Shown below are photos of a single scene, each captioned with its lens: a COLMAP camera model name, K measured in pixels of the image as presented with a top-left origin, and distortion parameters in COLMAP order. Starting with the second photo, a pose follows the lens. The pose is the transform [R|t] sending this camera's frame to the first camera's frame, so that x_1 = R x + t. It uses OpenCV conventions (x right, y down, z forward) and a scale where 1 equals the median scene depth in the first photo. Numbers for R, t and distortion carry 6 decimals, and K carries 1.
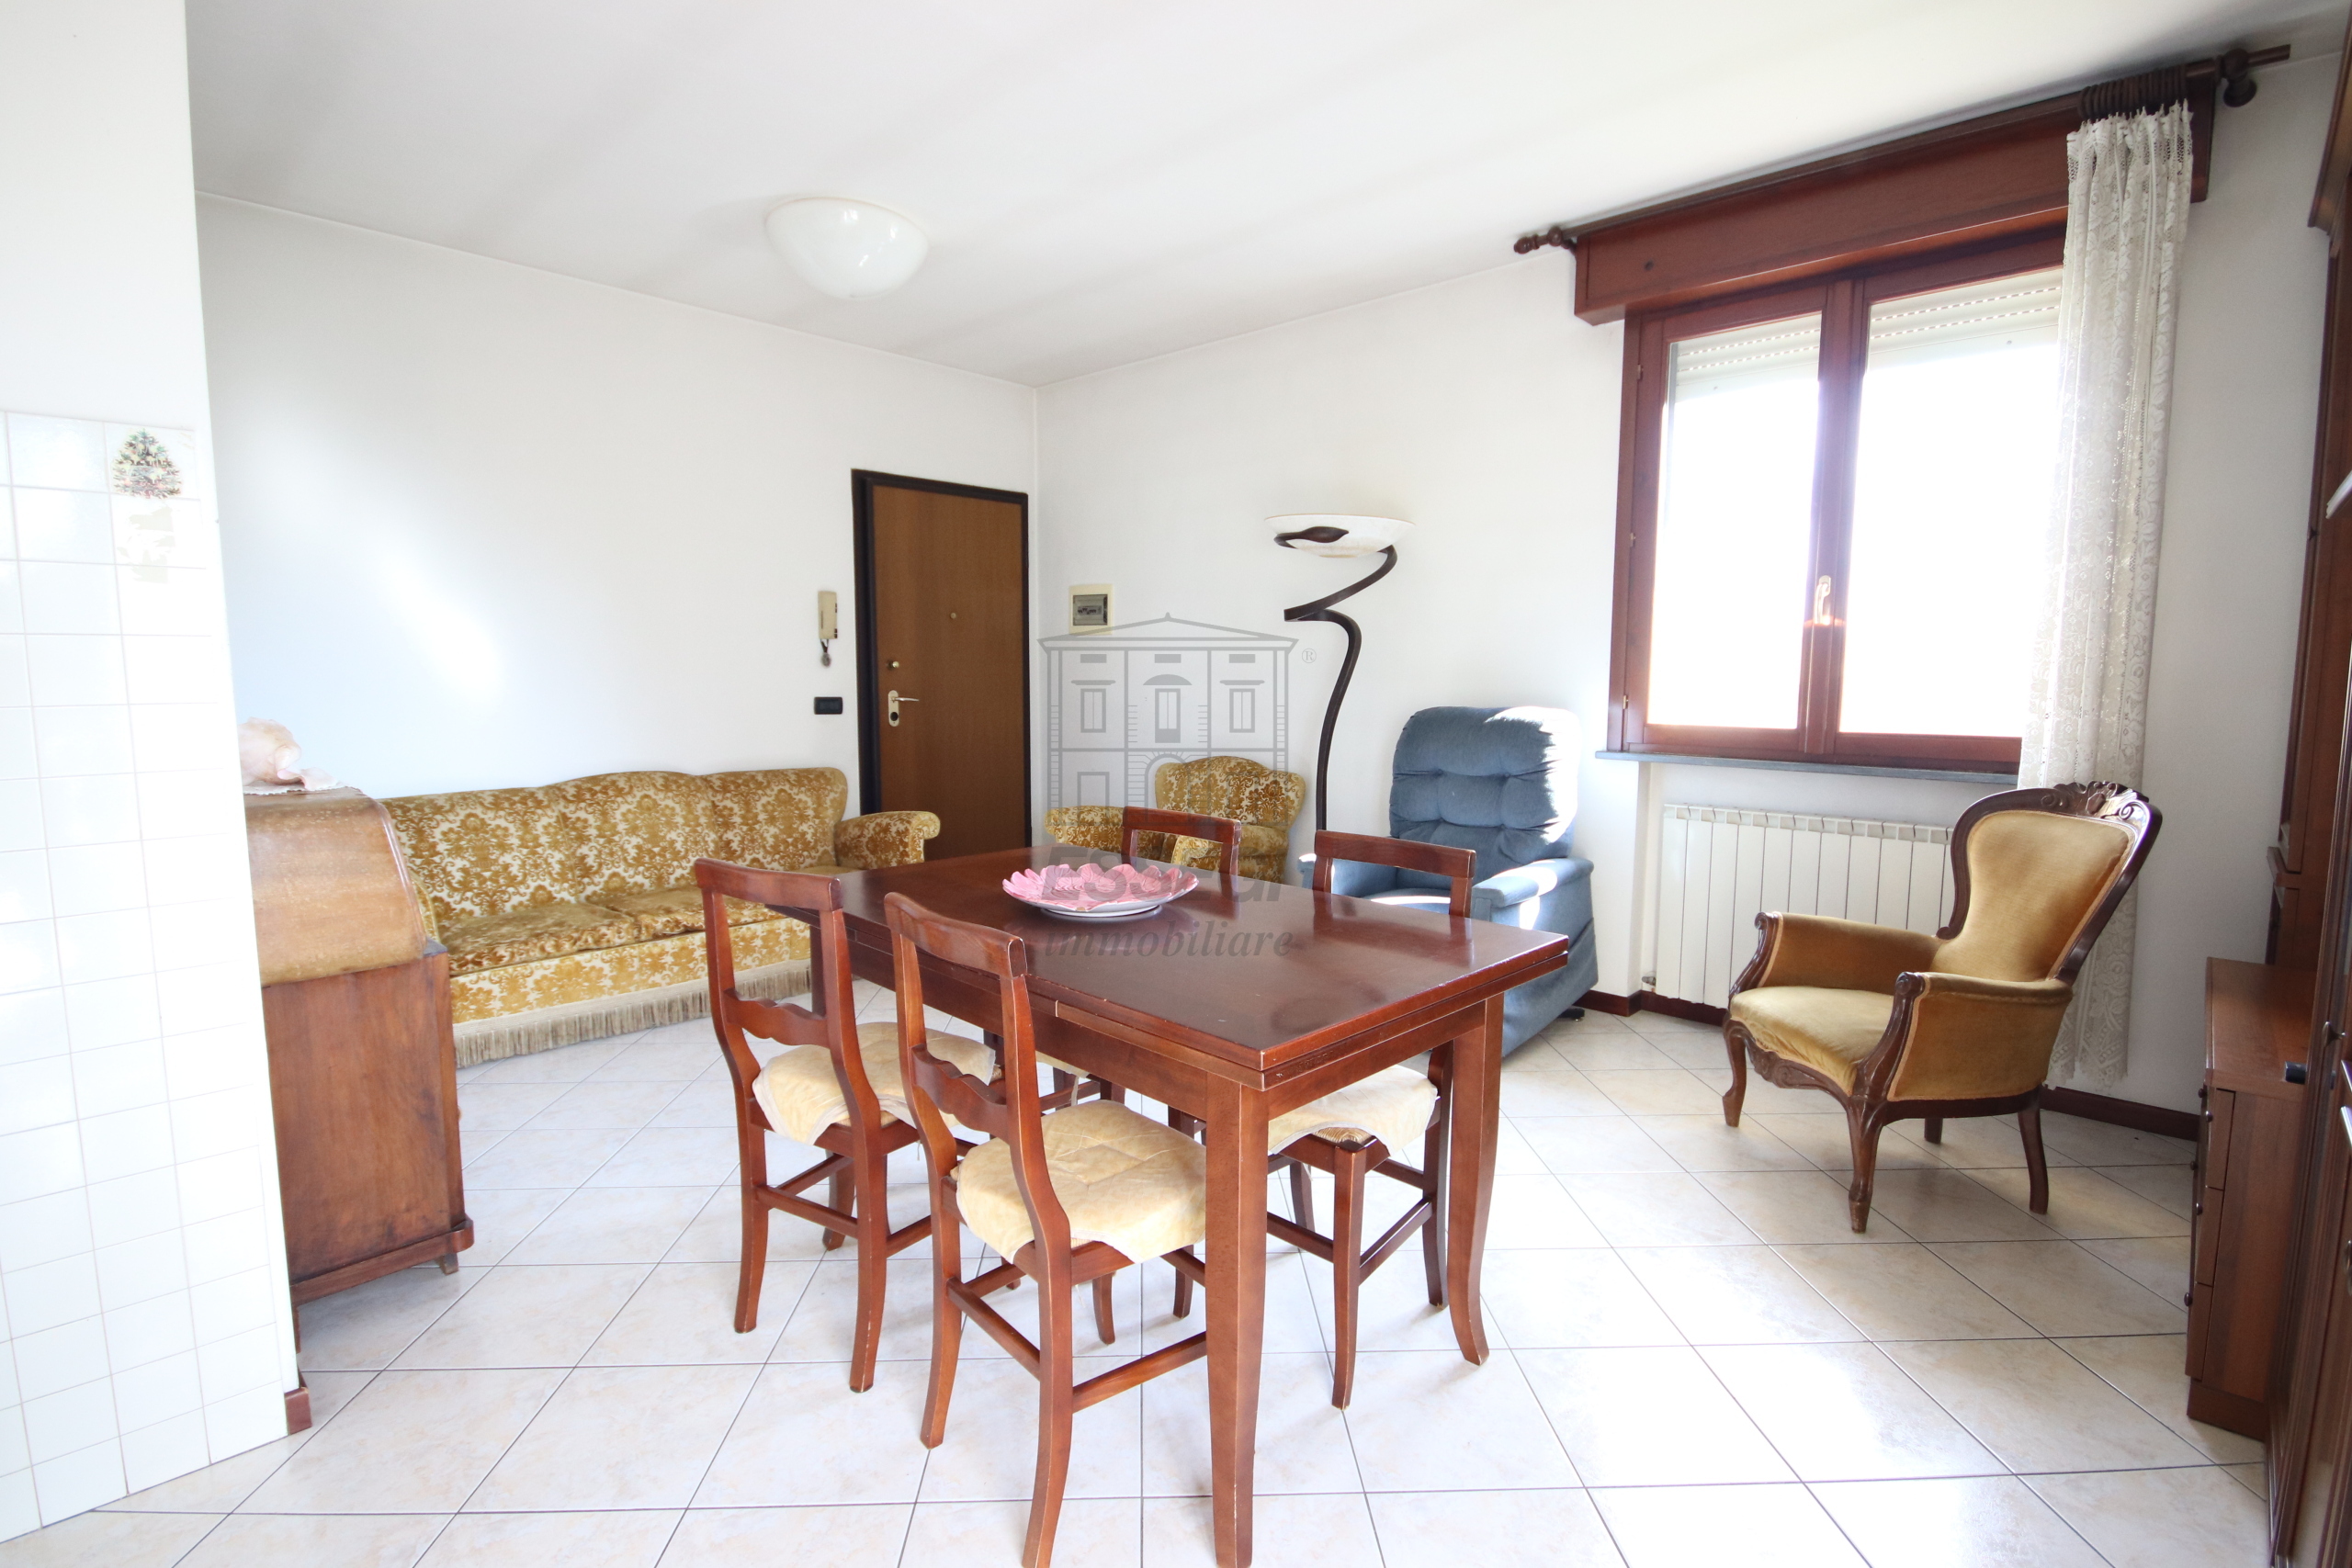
lens RADIAL K [[1103.3, 0, 1176.0], [0, 1103.3, 784.0], [0, 0, 1]] dist [0.000042, -0.000061]
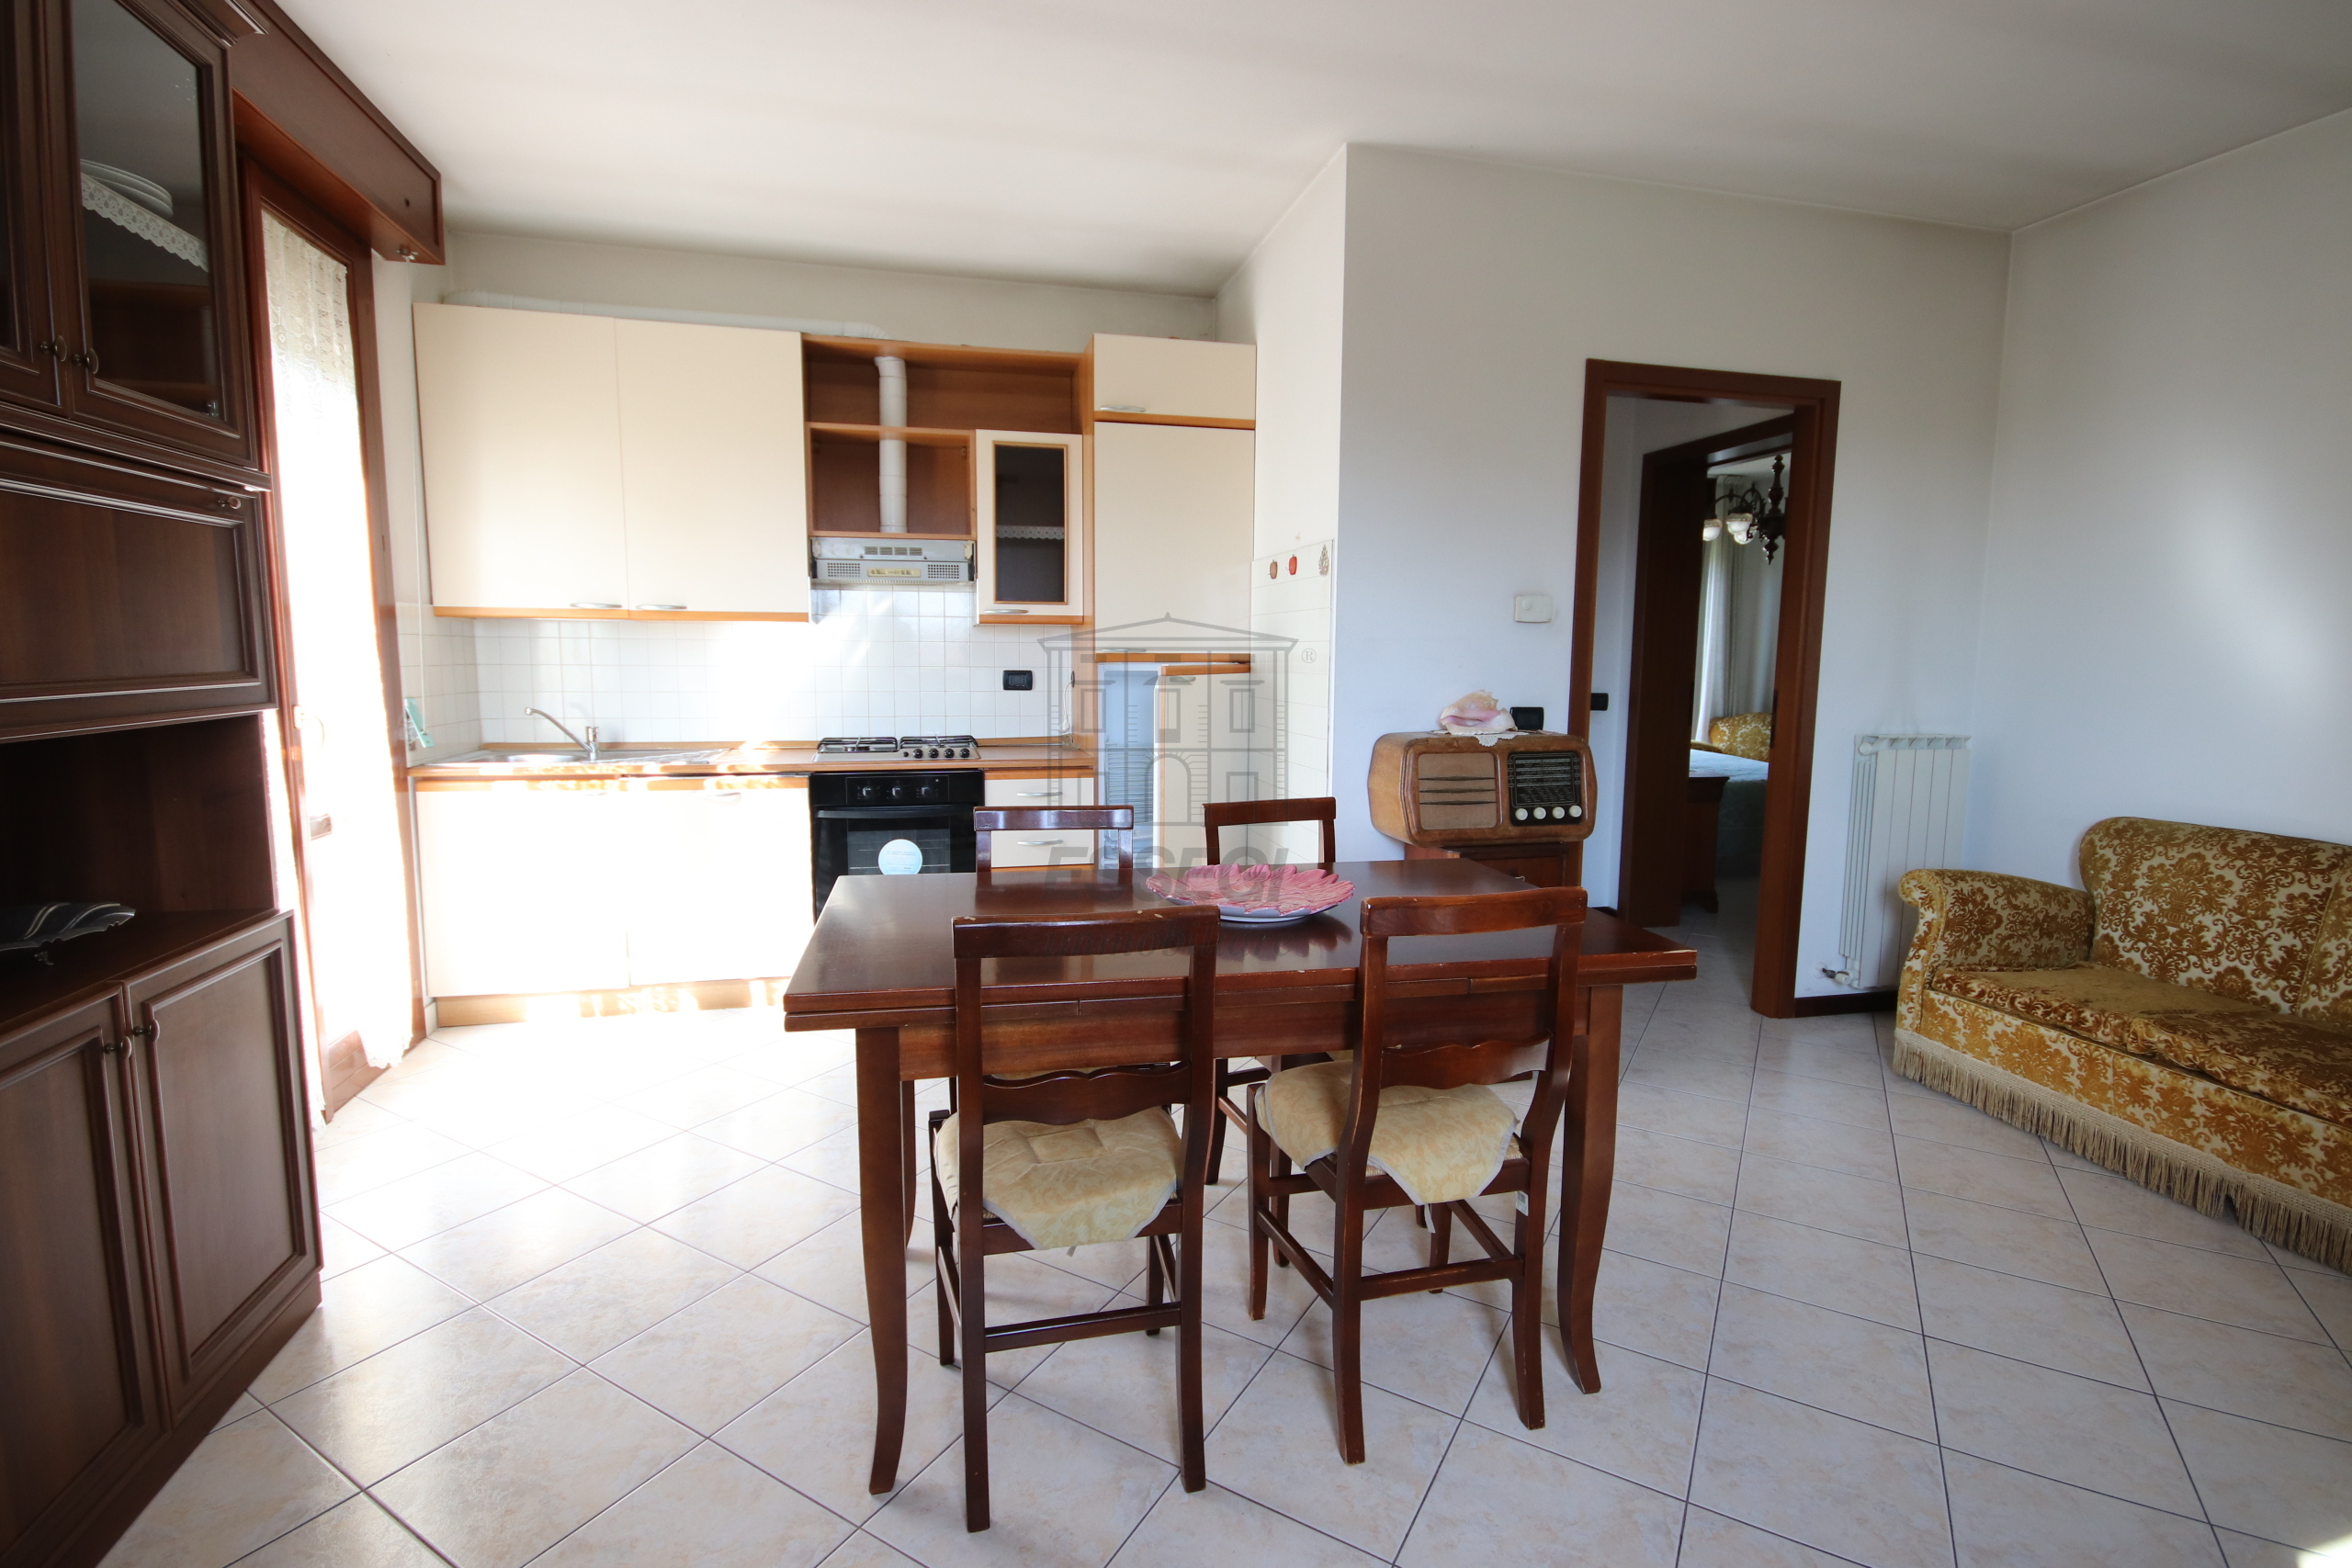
lens RADIAL K [[1103.3, 0, 1176.0], [0, 1103.3, 784.0], [0, 0, 1]] dist [0.000042, -0.000061]
pose [[-0.536373, 0.089167, -0.839257, 0.413164], [-0.109268, 0.978697, 0.173815, -0.079976], [0.836878, 0.184934, -0.515204, 0.802702]]
